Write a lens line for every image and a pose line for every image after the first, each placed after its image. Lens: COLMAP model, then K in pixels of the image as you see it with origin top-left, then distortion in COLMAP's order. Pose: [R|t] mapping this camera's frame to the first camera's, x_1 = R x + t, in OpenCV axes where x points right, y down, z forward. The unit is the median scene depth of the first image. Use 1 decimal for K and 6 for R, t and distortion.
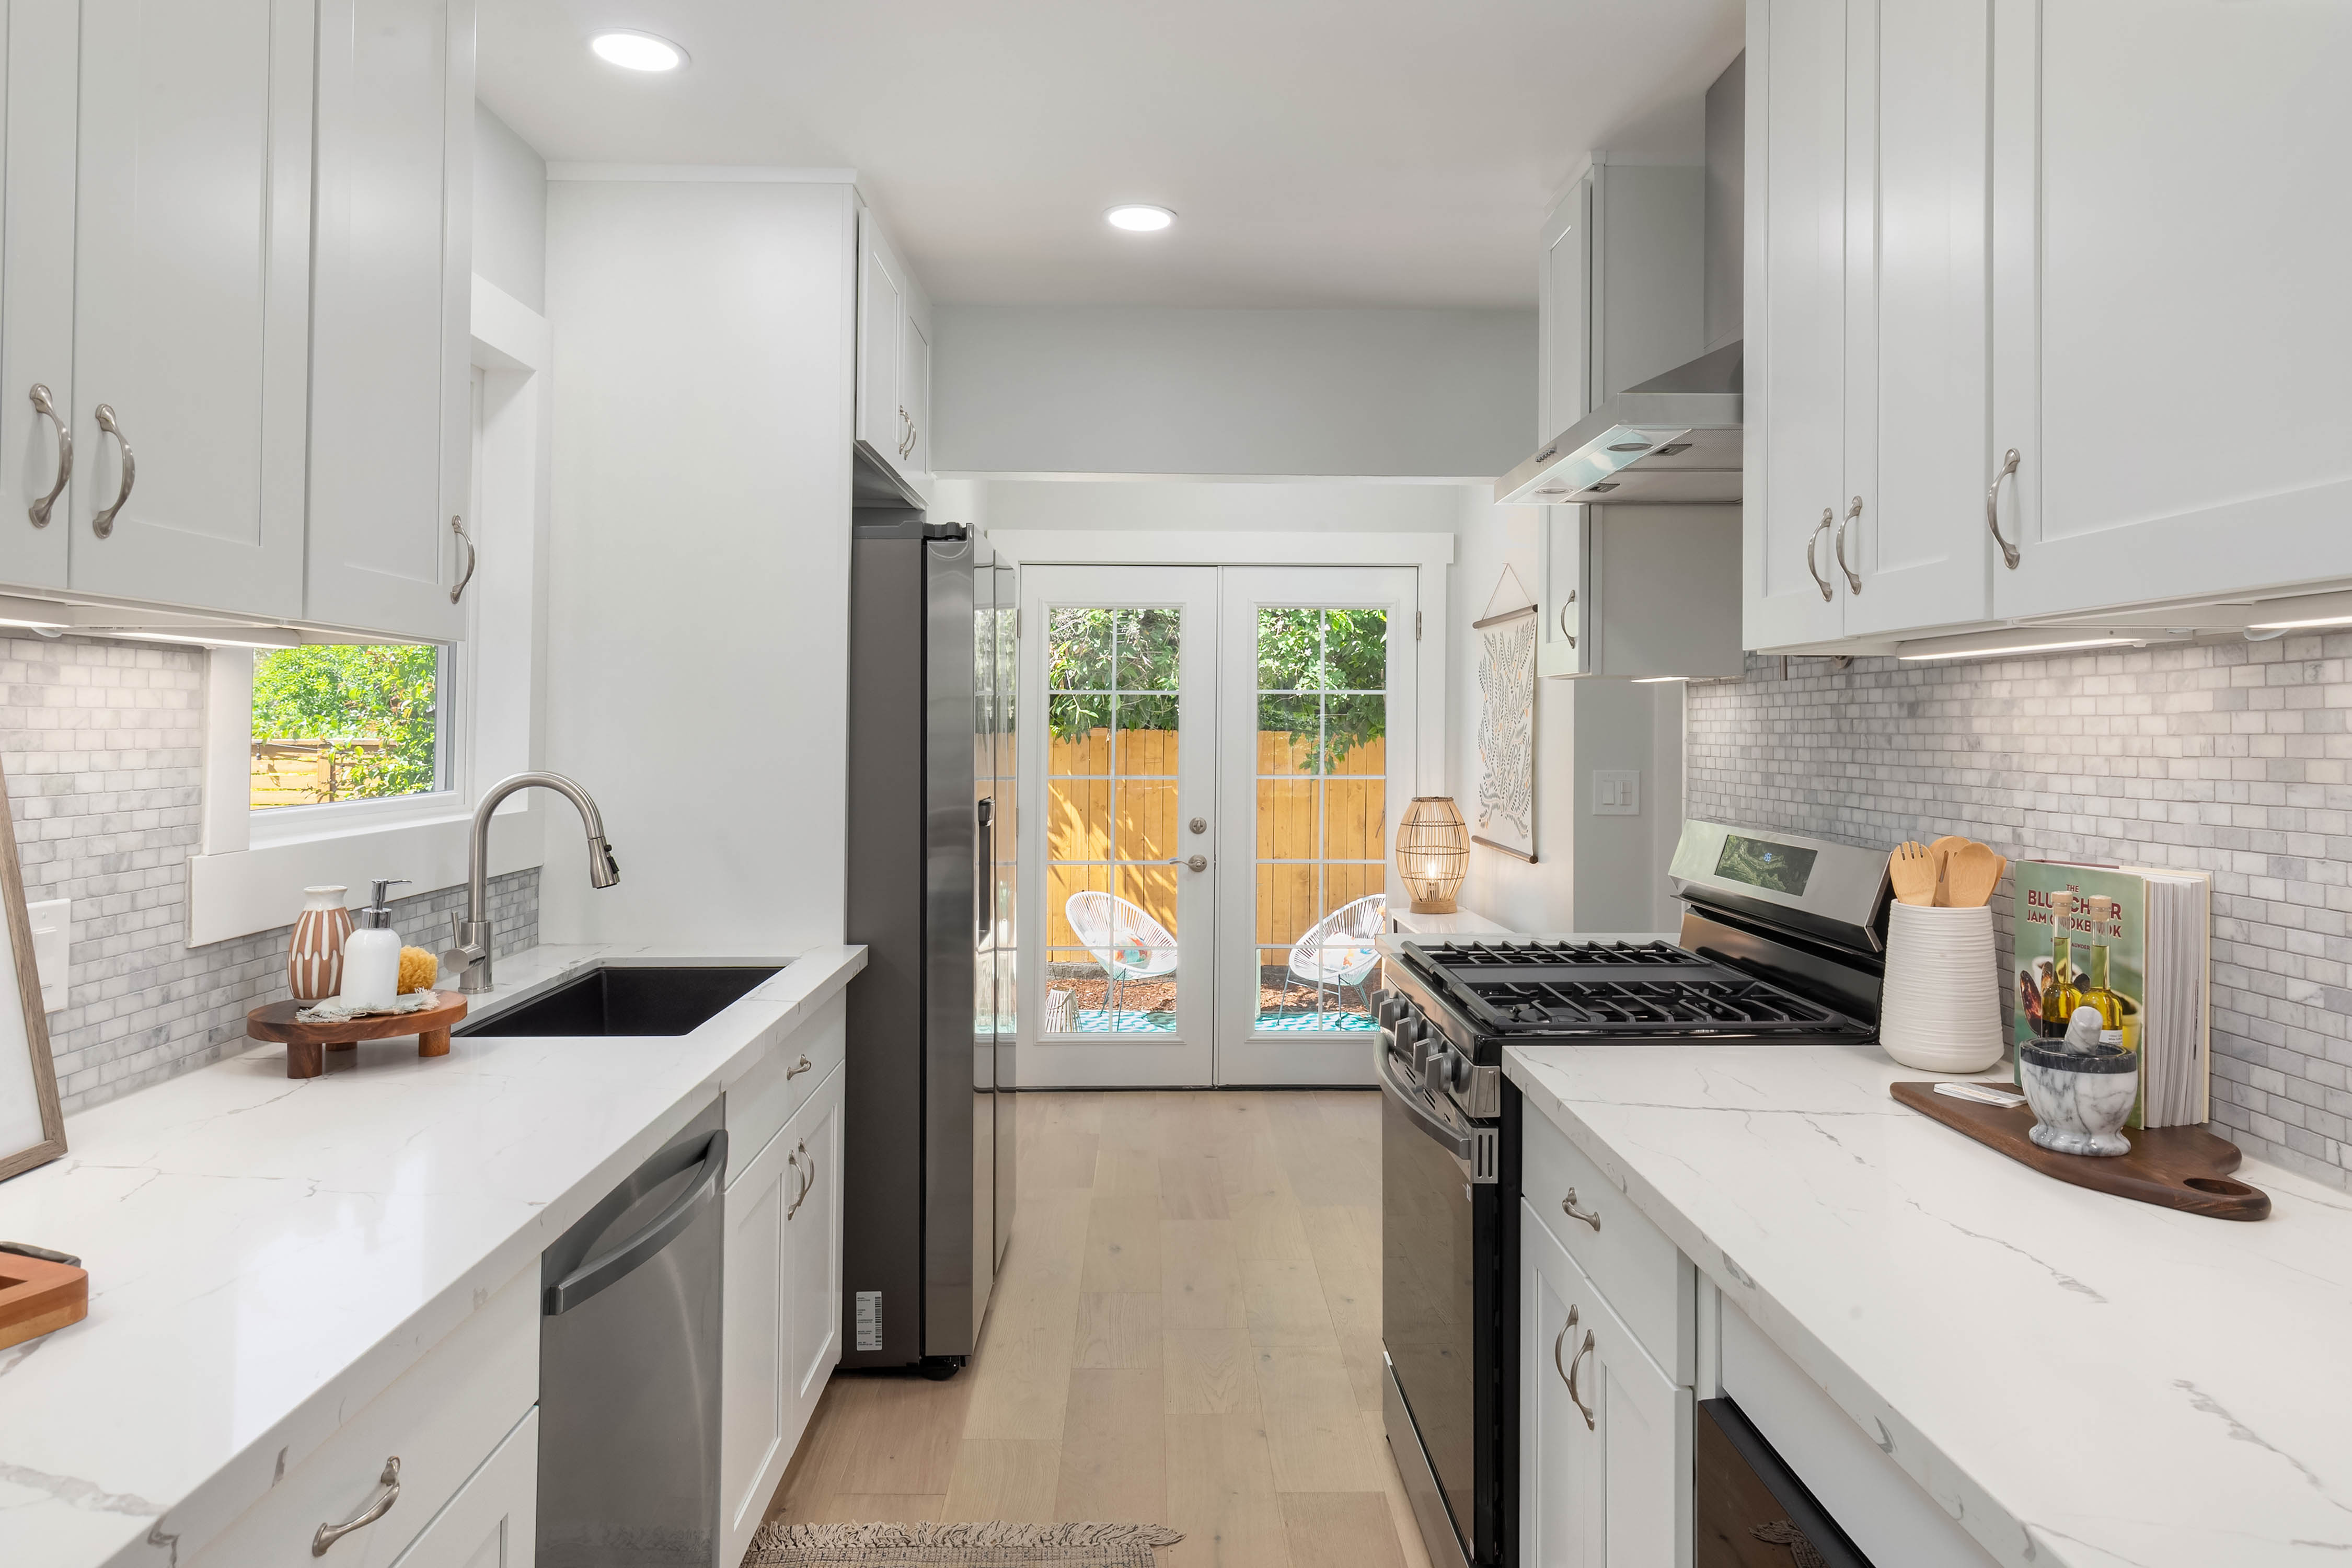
lens RADIAL K [[1530.5, 0, 1263.5], [0, 1530.5, 690.1], [0, 0, 1]] dist [-0.005102, 0.007549]
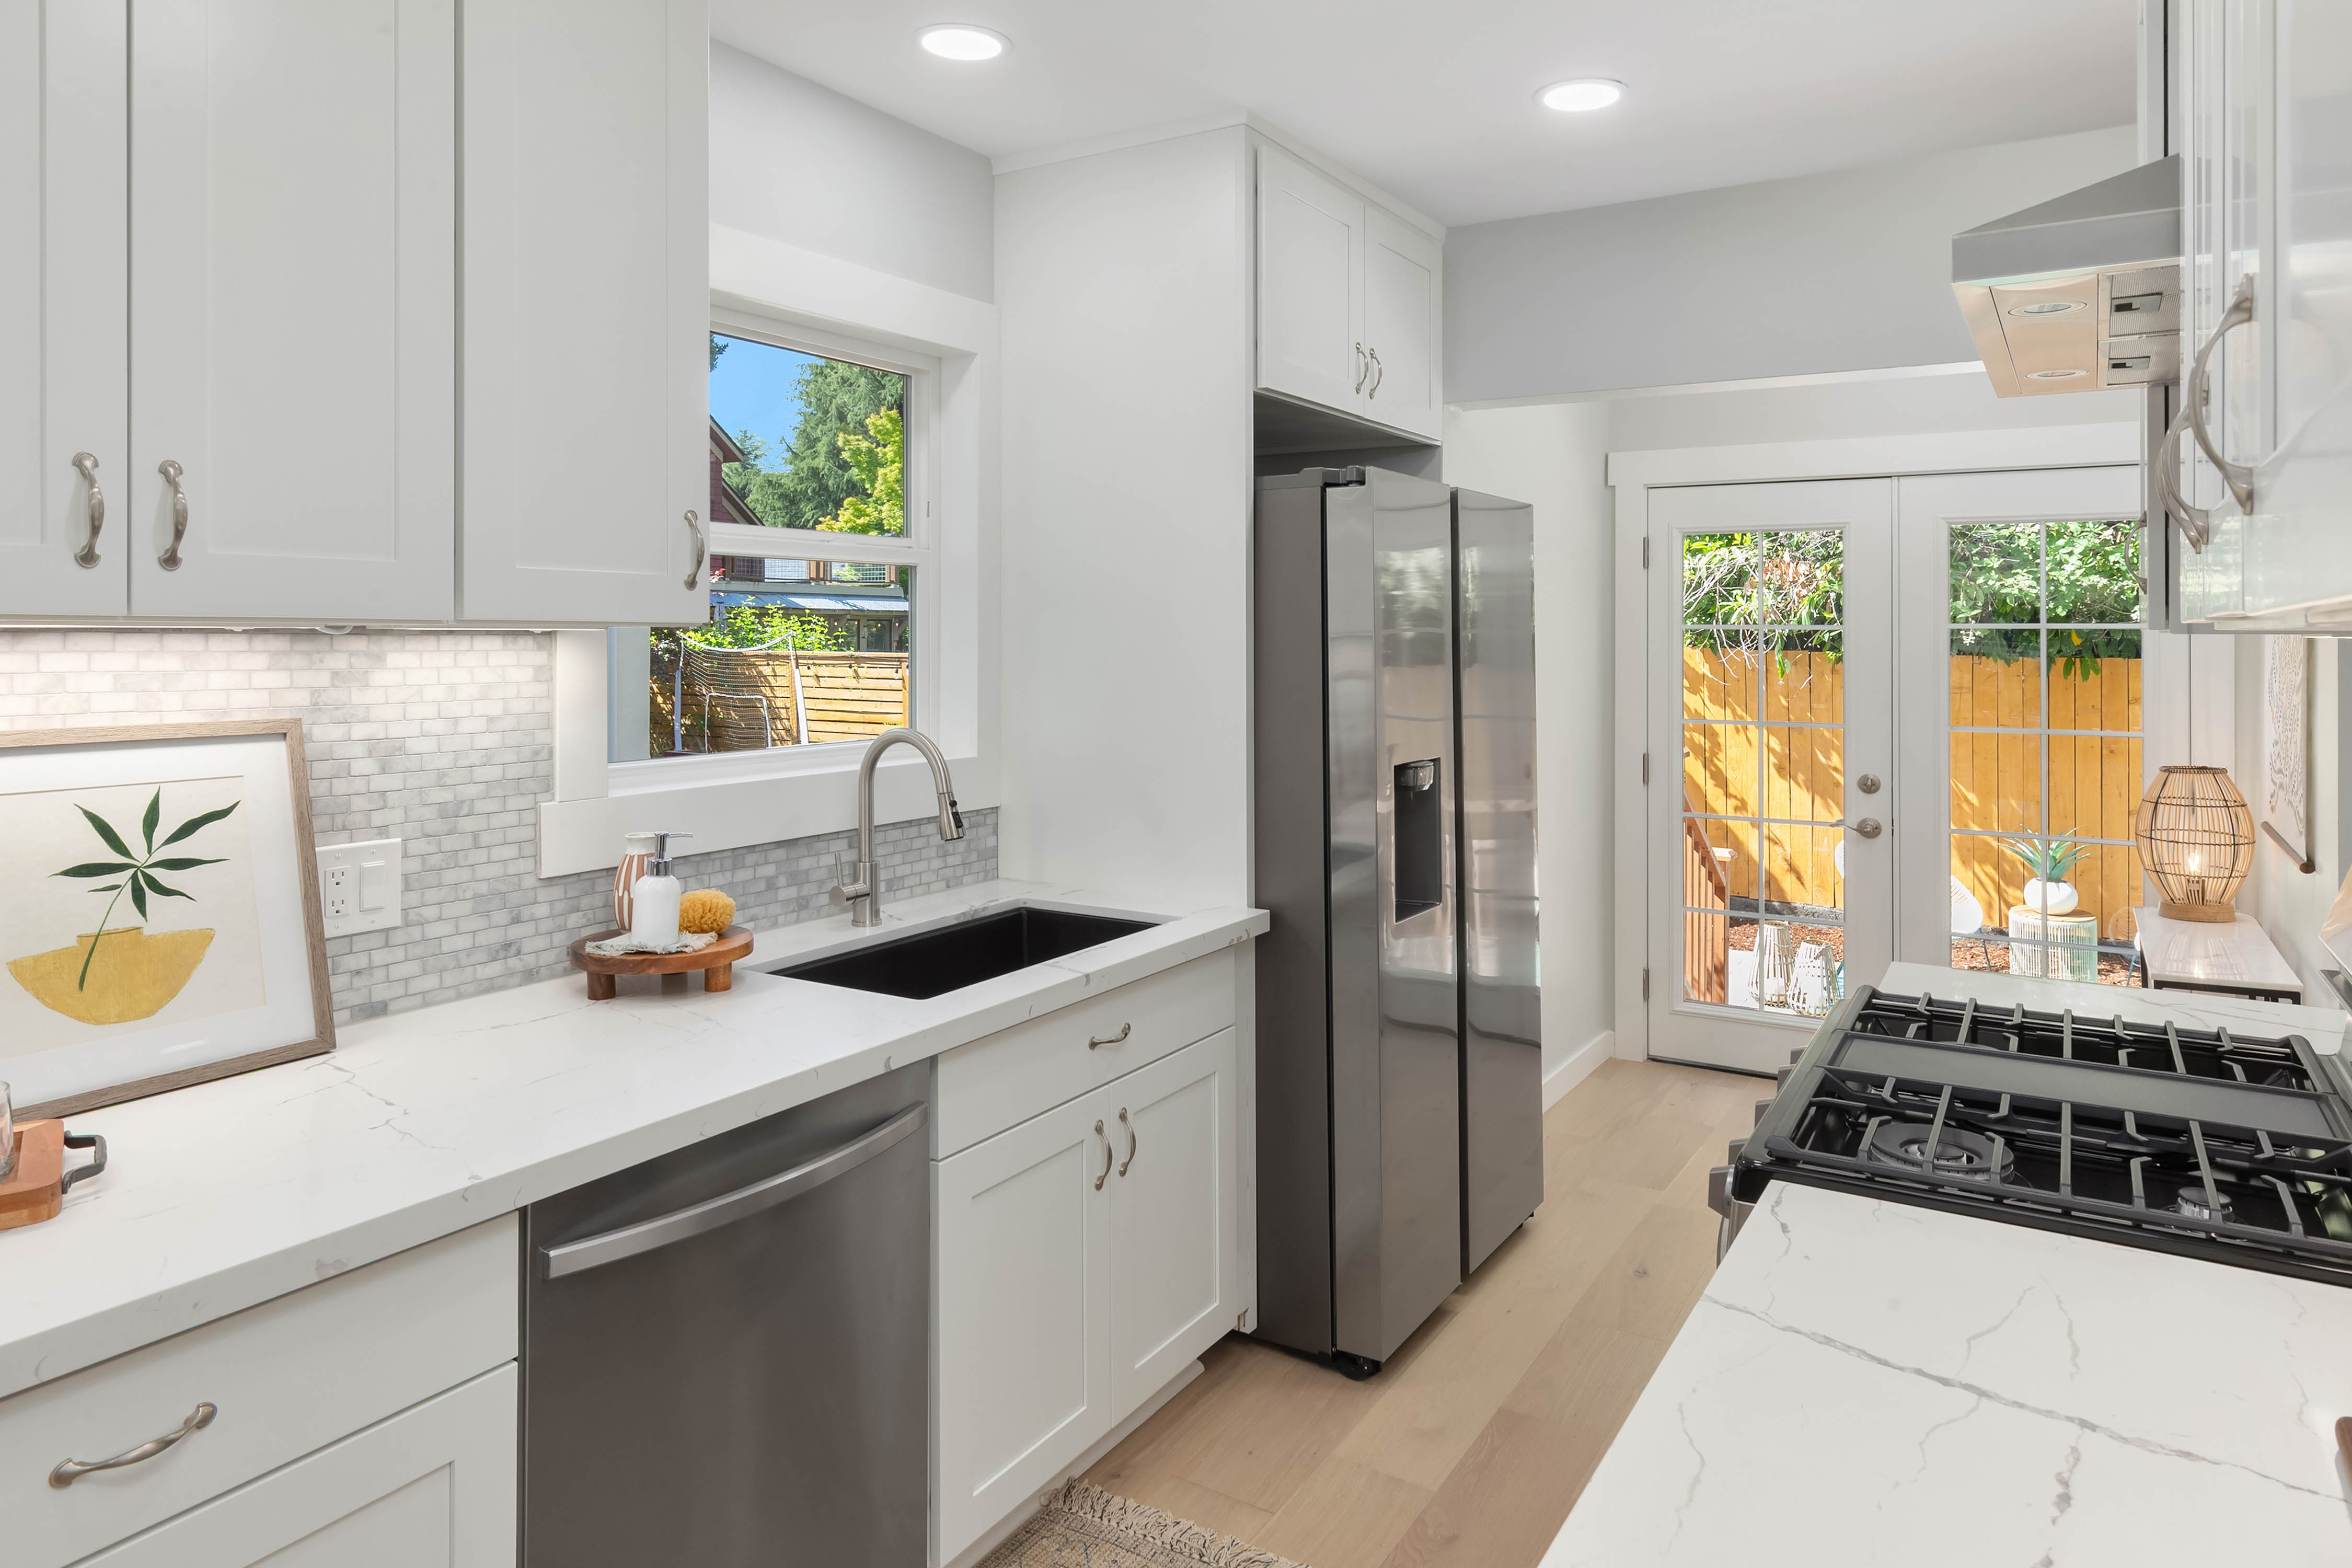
lens RADIAL K [[1489.7, 0, 1199.0], [0, 1489.7, 620.9], [0, 0, 1]] dist [0.002692, 0.000236]
pose [[0.817330, 0.000560, -0.576169, 0.404025], [0.007491, 0.999905, 0.011598, -0.045109], [0.576121, -0.013795, 0.817248, 0.339831]]
